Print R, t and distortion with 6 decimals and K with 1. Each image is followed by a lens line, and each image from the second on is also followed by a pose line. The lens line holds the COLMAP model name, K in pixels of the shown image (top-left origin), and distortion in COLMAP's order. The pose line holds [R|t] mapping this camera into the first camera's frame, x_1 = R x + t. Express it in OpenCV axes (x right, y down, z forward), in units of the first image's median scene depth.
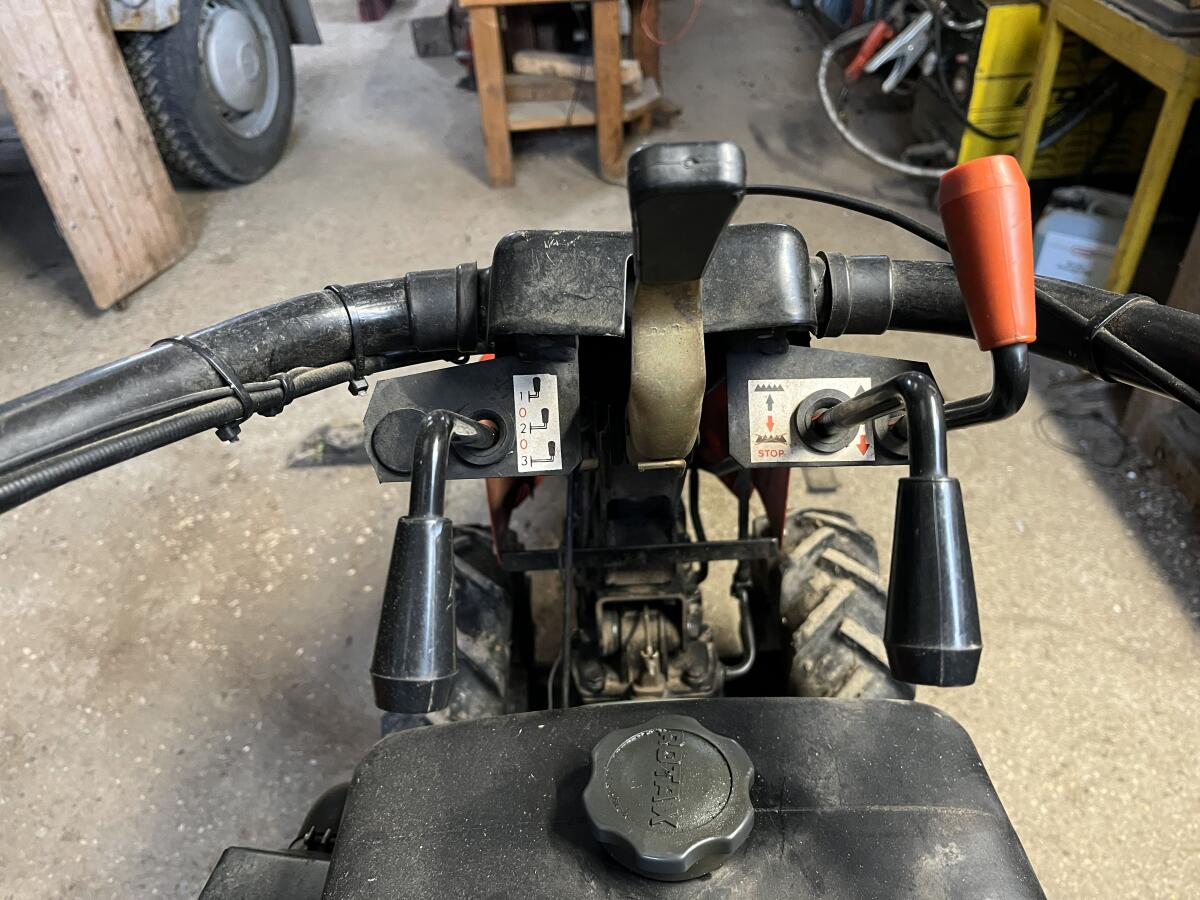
lens RADIAL K [[909.2, 0, 597.5], [0, 909.2, 462.9], [0, 0, 1]] dist [0.095407, -0.156424]
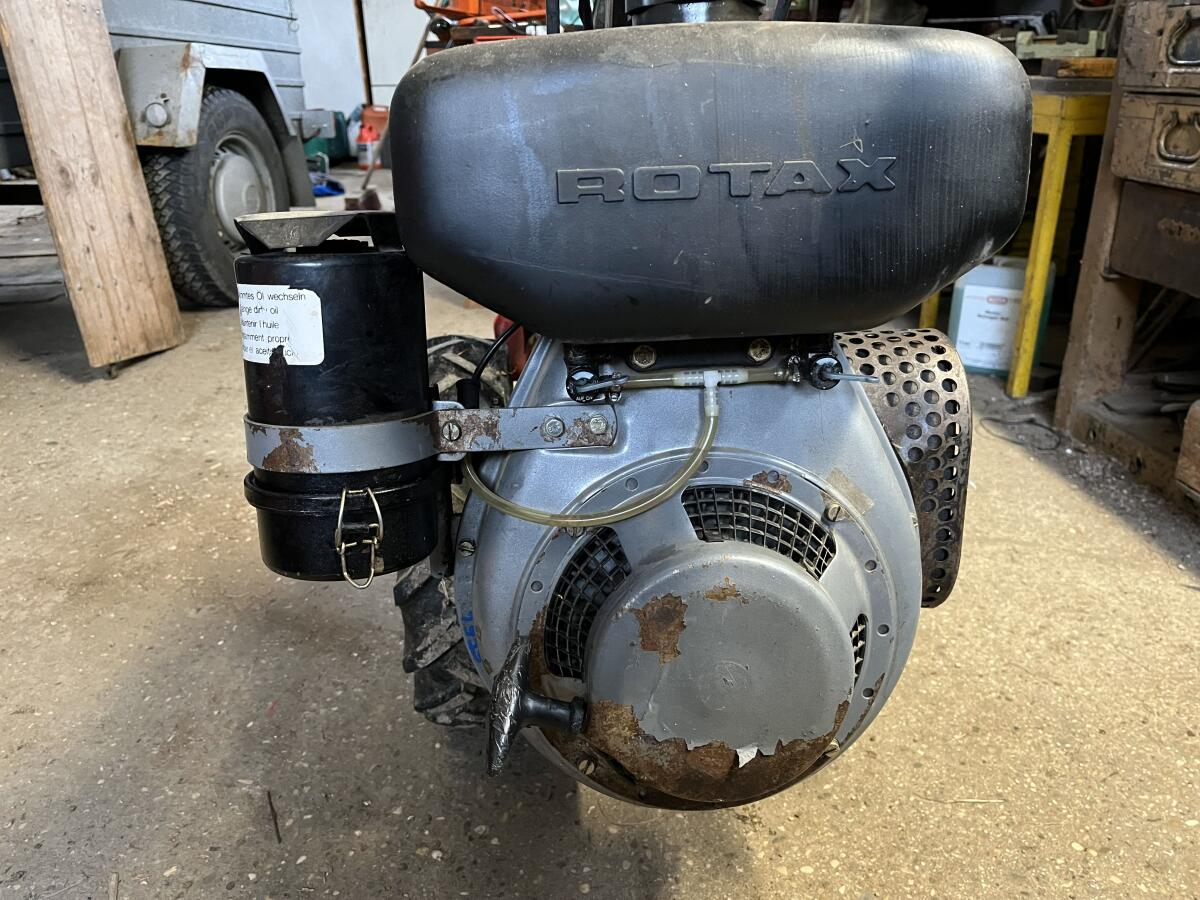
lens RADIAL K [[909.2, 0, 597.5], [0, 909.2, 462.9], [0, 0, 1]] dist [0.095407, -0.156424]
pose [[0.998592, 0.001366, 0.053031, -0.031877], [0.013968, 0.957621, -0.287692, 0.358858], [-0.051177, 0.288028, 0.956254, -0.000457]]
